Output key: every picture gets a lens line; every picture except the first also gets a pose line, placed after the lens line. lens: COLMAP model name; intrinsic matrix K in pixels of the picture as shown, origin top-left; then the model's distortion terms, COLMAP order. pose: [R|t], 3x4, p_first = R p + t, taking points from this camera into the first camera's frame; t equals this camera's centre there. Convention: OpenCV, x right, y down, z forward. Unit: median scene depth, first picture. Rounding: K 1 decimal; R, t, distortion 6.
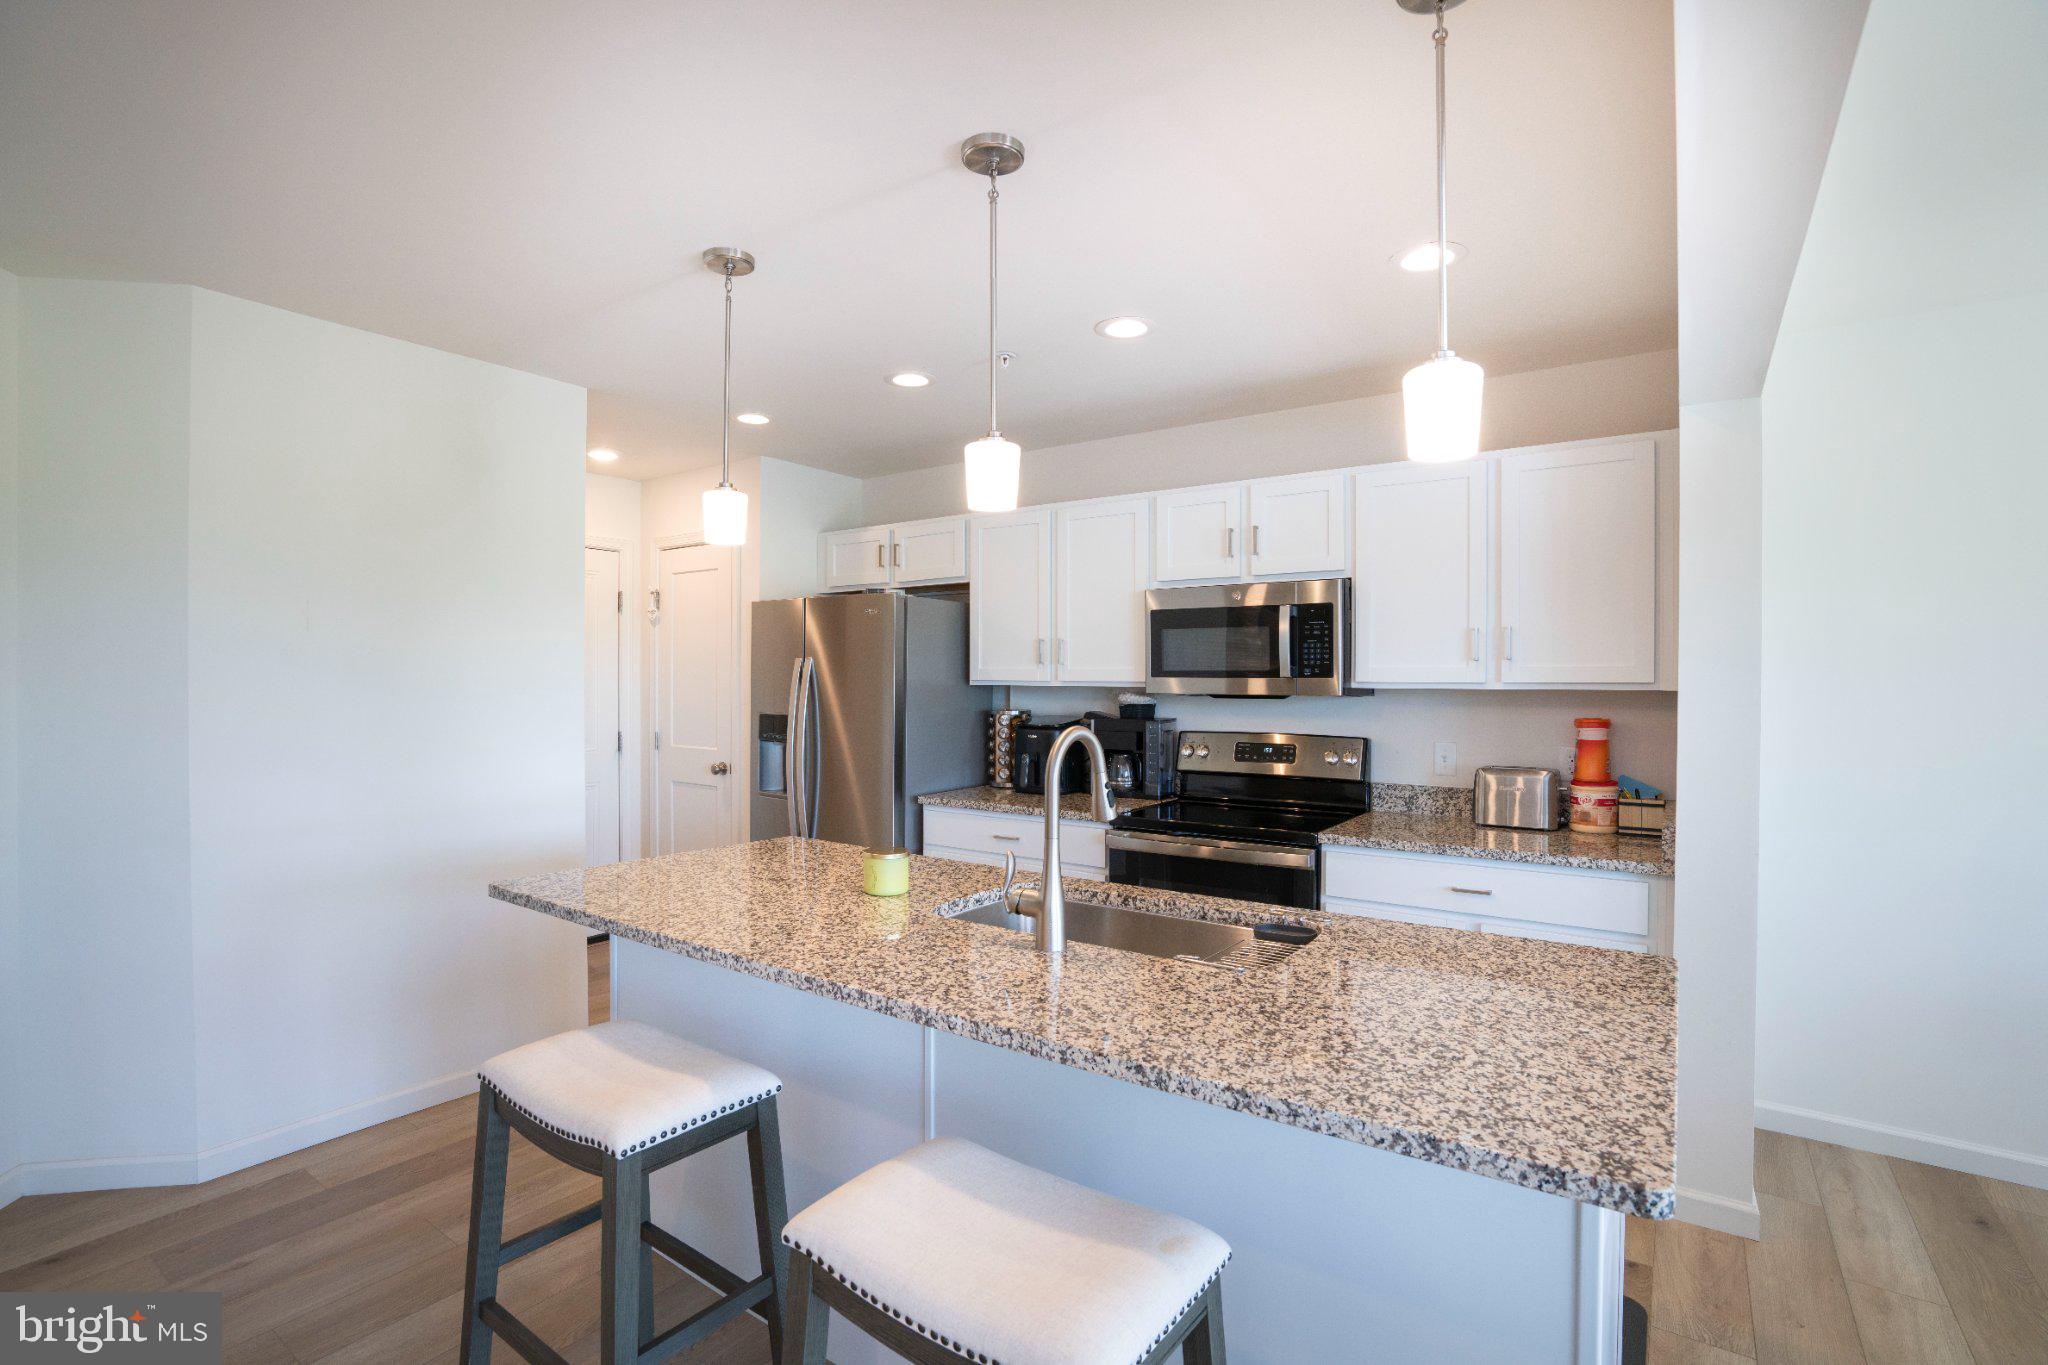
lens RADIAL K [[947.4, 0, 1023.2], [0, 947.4, 688.7], [0, 0, 1]] dist [-0.059334, 0.021154]
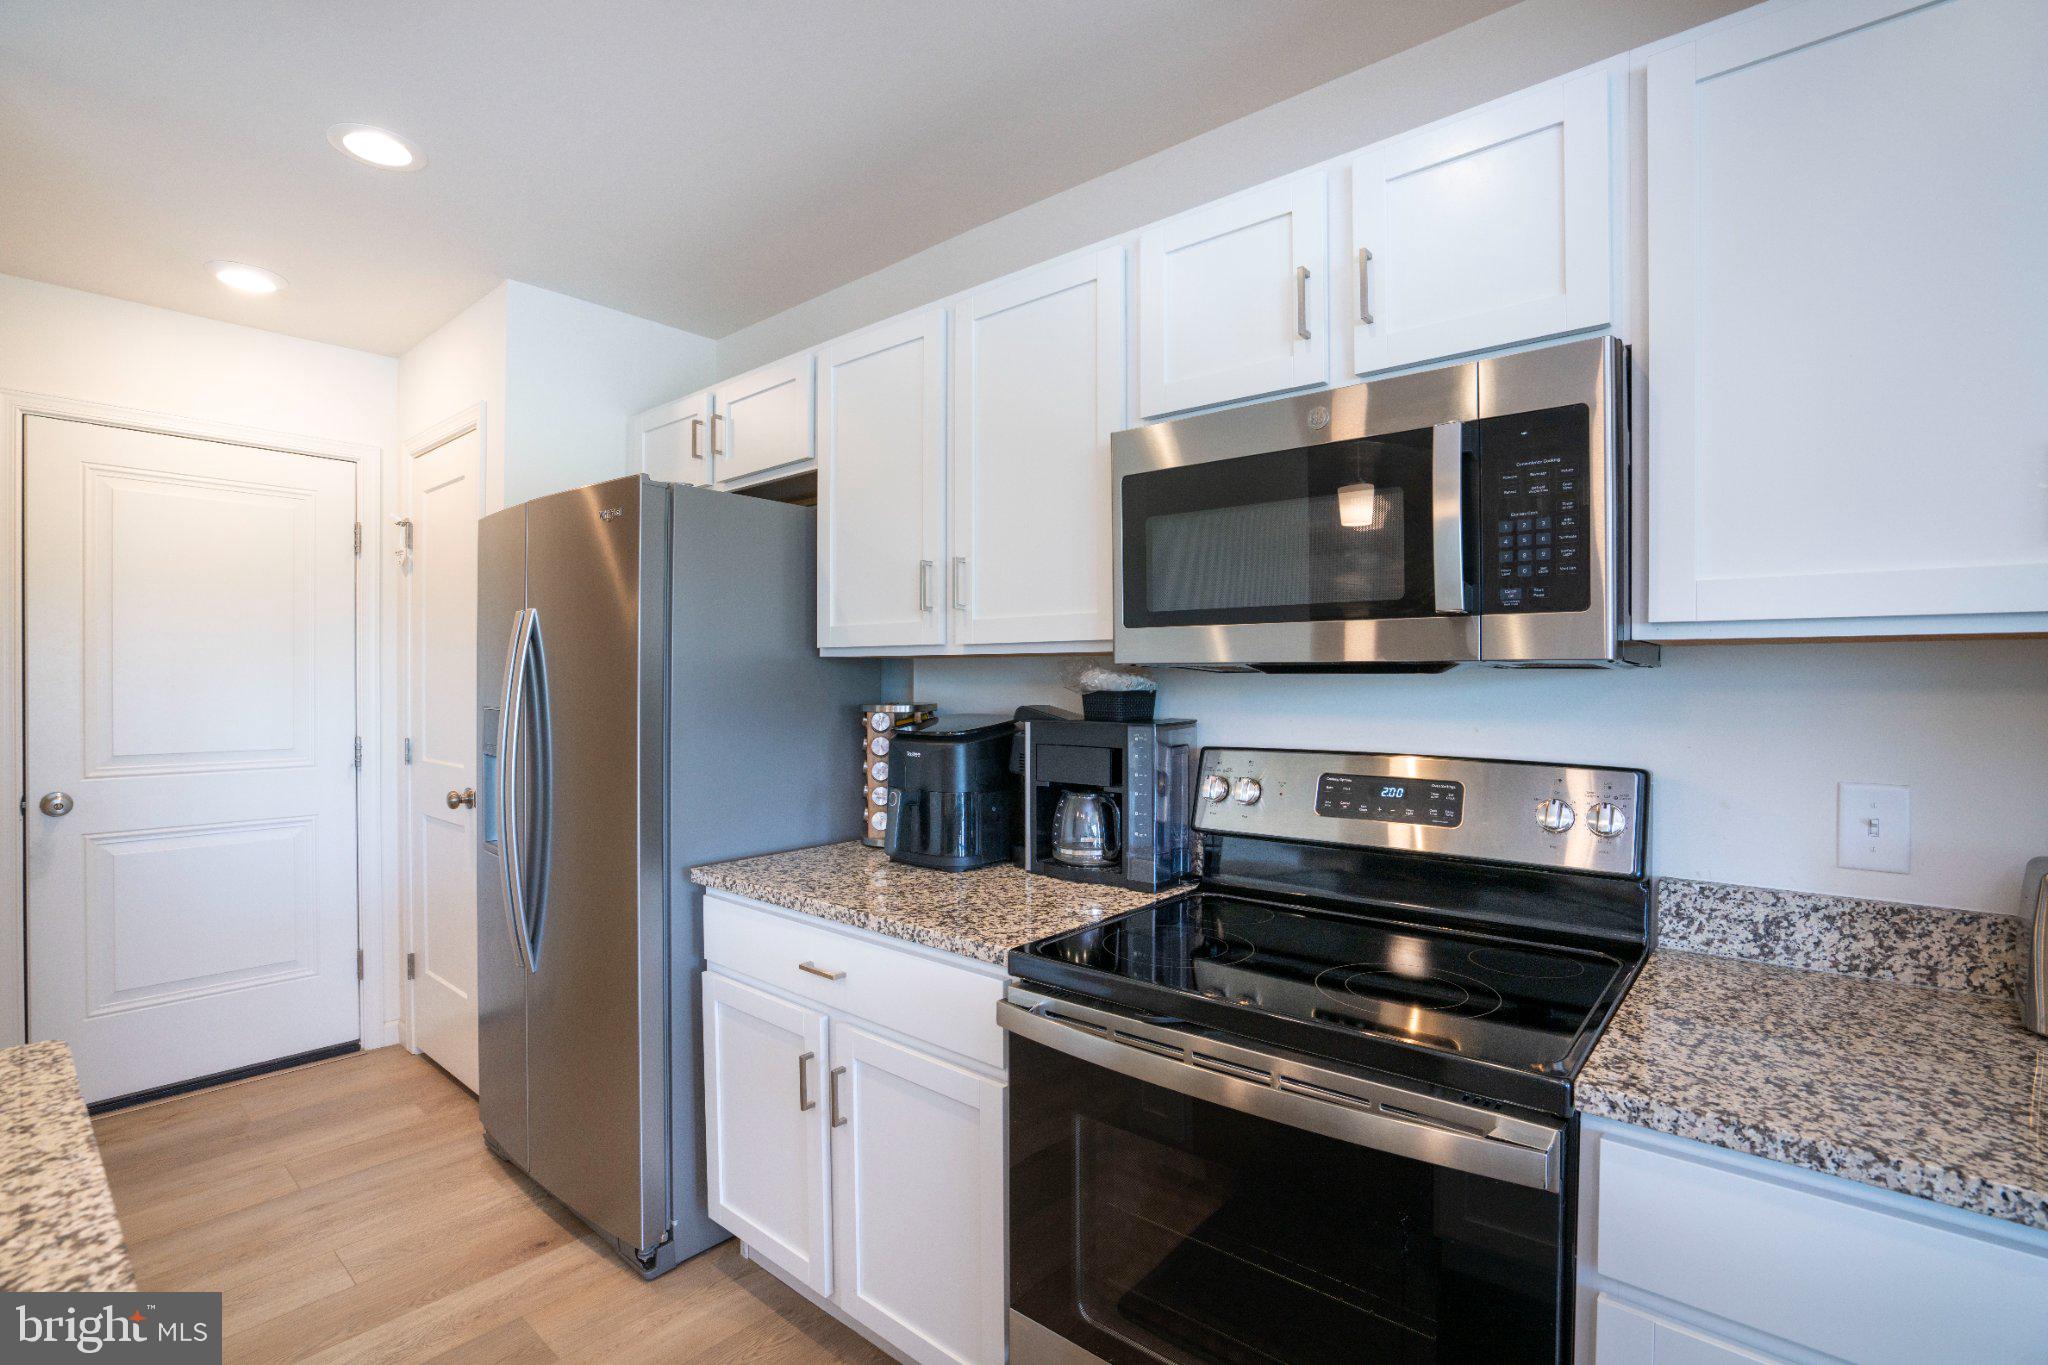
lens RADIAL K [[947.4, 0, 1019.2], [0, 947.4, 687.7], [0, 0, 1]] dist [-0.059334, 0.021154]
pose [[0.995393, 0.000449, -0.095875, 0.137994], [-0.000693, 0.999997, -0.002513, 0.018862], [0.095874, 0.002568, 0.995390, 0.593474]]
